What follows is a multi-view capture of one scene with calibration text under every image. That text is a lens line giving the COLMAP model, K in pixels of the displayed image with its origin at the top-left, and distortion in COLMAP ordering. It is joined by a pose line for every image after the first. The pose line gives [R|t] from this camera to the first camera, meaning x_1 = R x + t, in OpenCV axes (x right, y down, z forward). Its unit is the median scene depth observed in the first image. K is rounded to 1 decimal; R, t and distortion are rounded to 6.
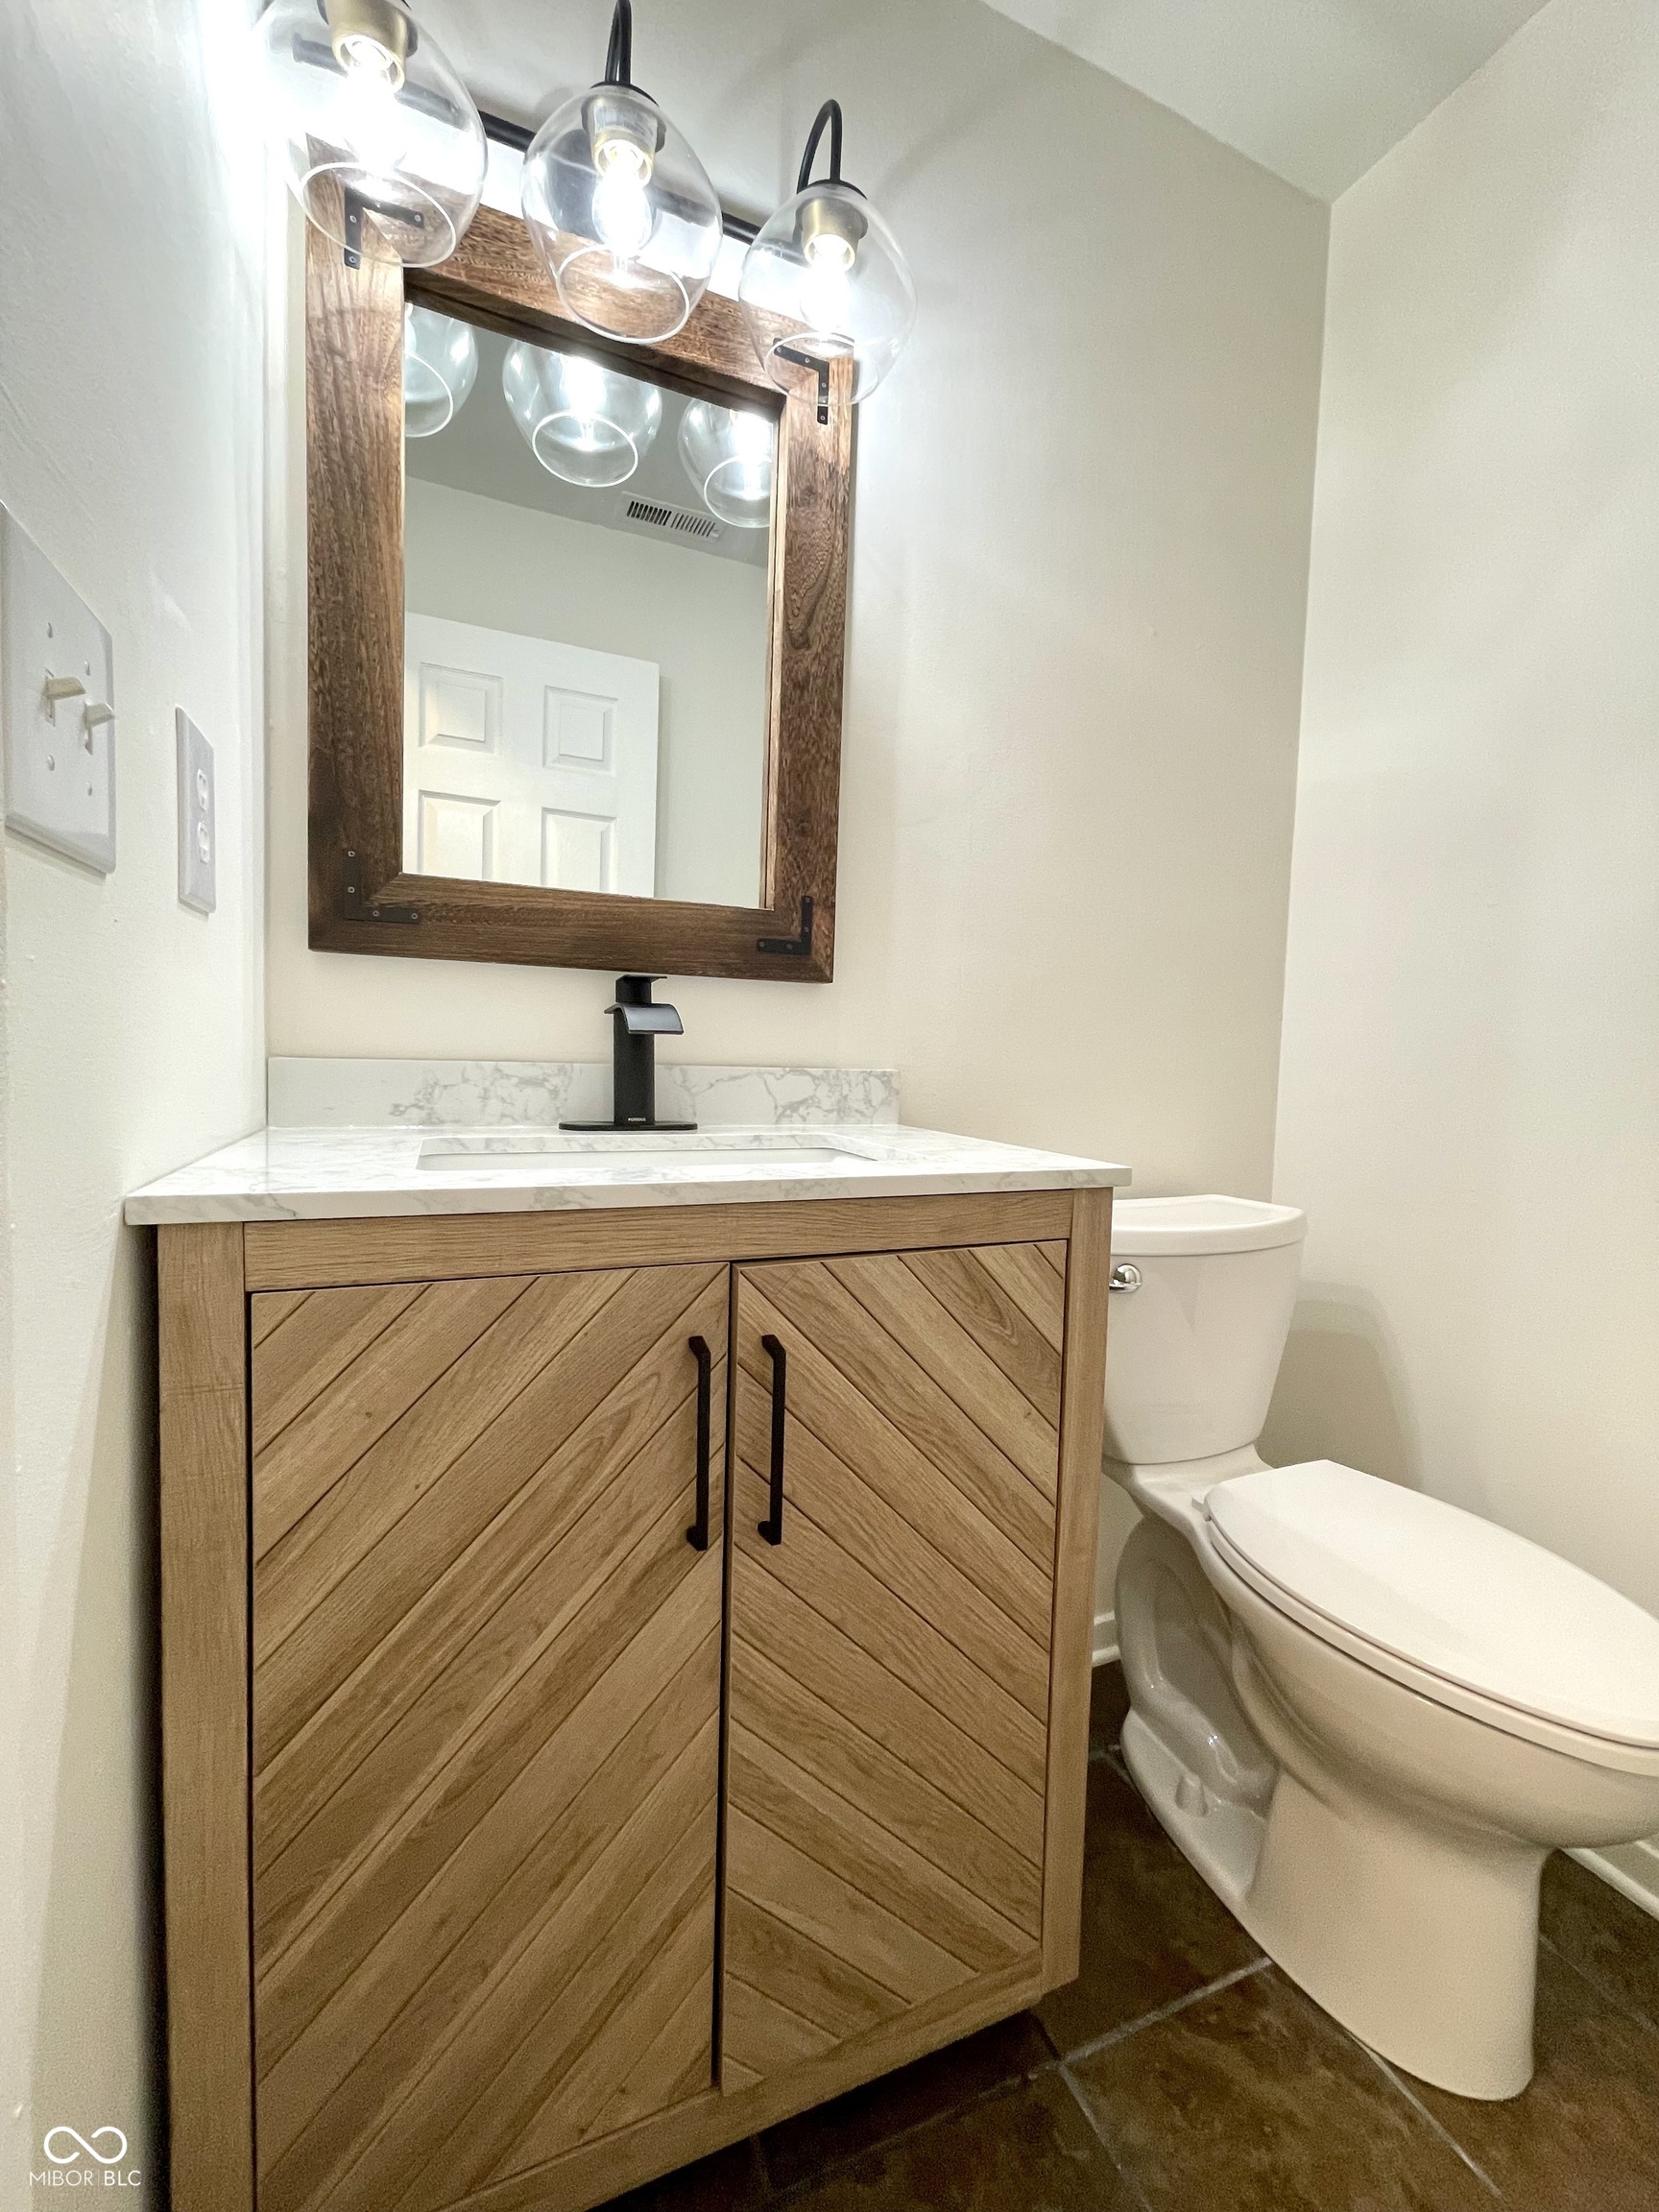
lens RADIAL K [[903.1, 0, 827.1], [0, 903.1, 1101.1], [0, 0, 1]] dist [-0.000283, 0.000106]
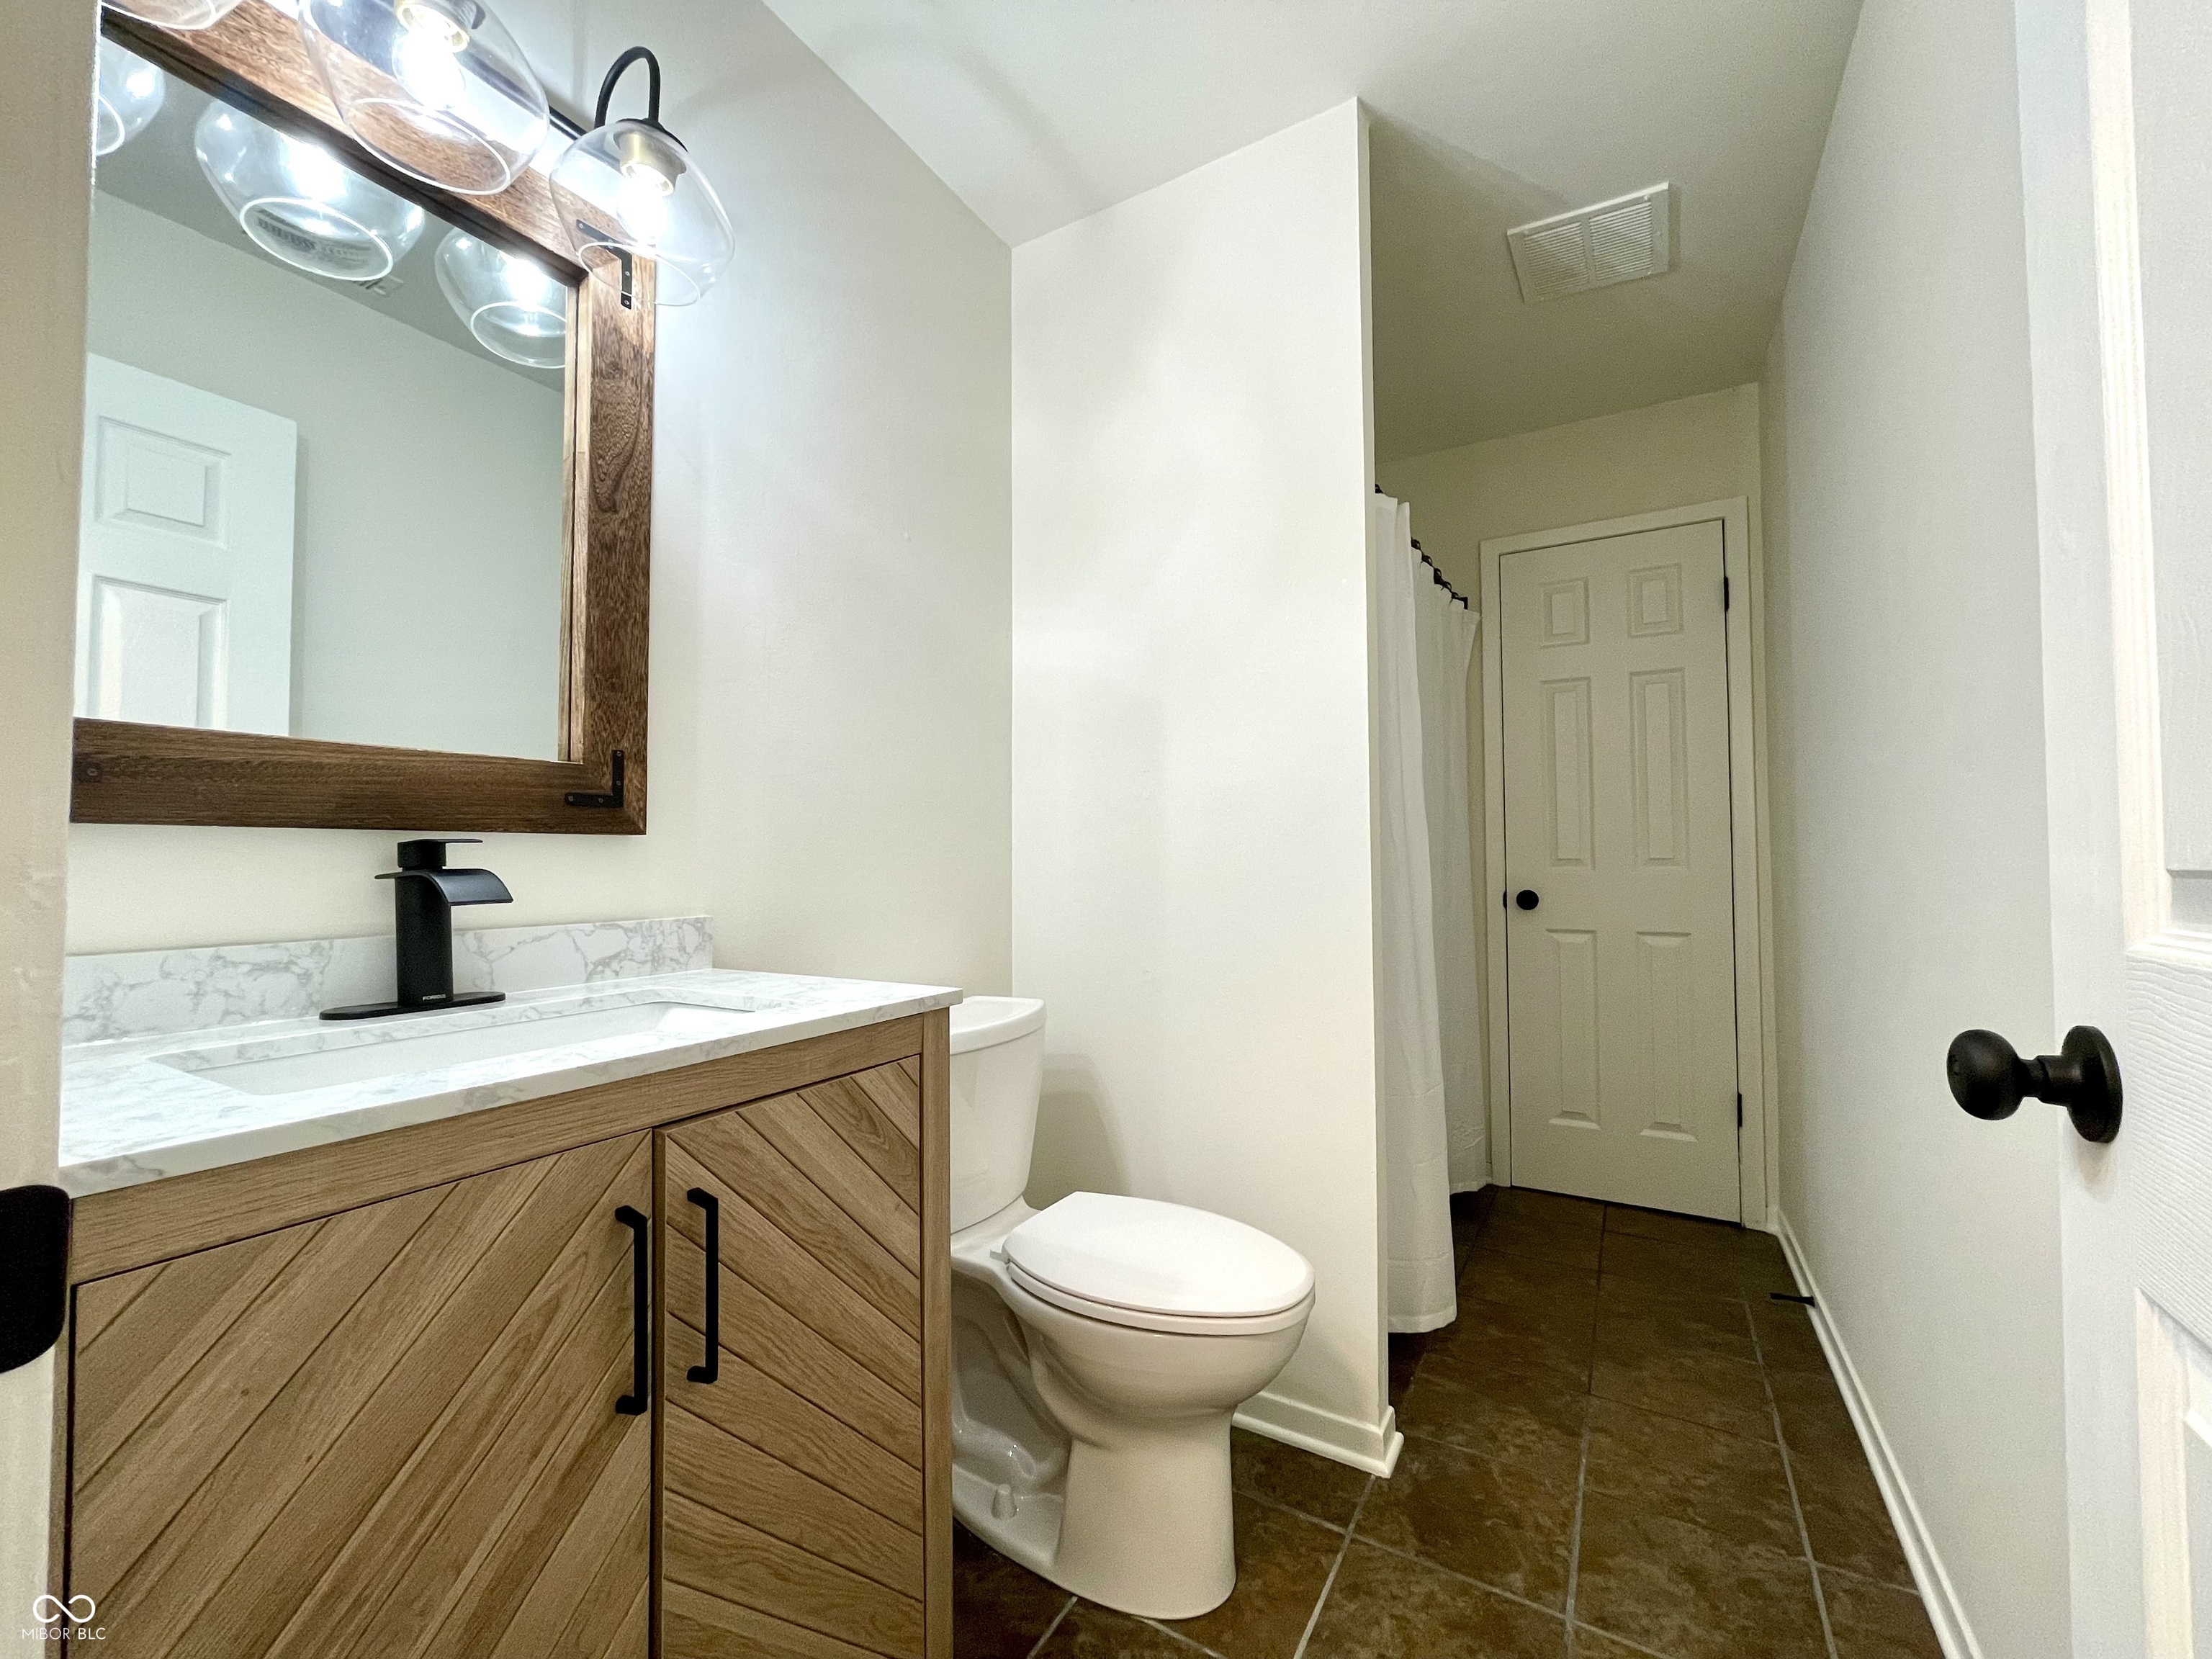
lens RADIAL K [[903.1, 0, 1110.5], [0, 903.1, 829.3], [0, 0, 1]] dist [-0.000283, 0.000106]
pose [[0.801148, -0.015059, 0.598276, -0.211445], [0.063330, 0.996204, -0.059729, -0.051110], [-0.595106, 0.085740, 0.799061, -0.137949]]
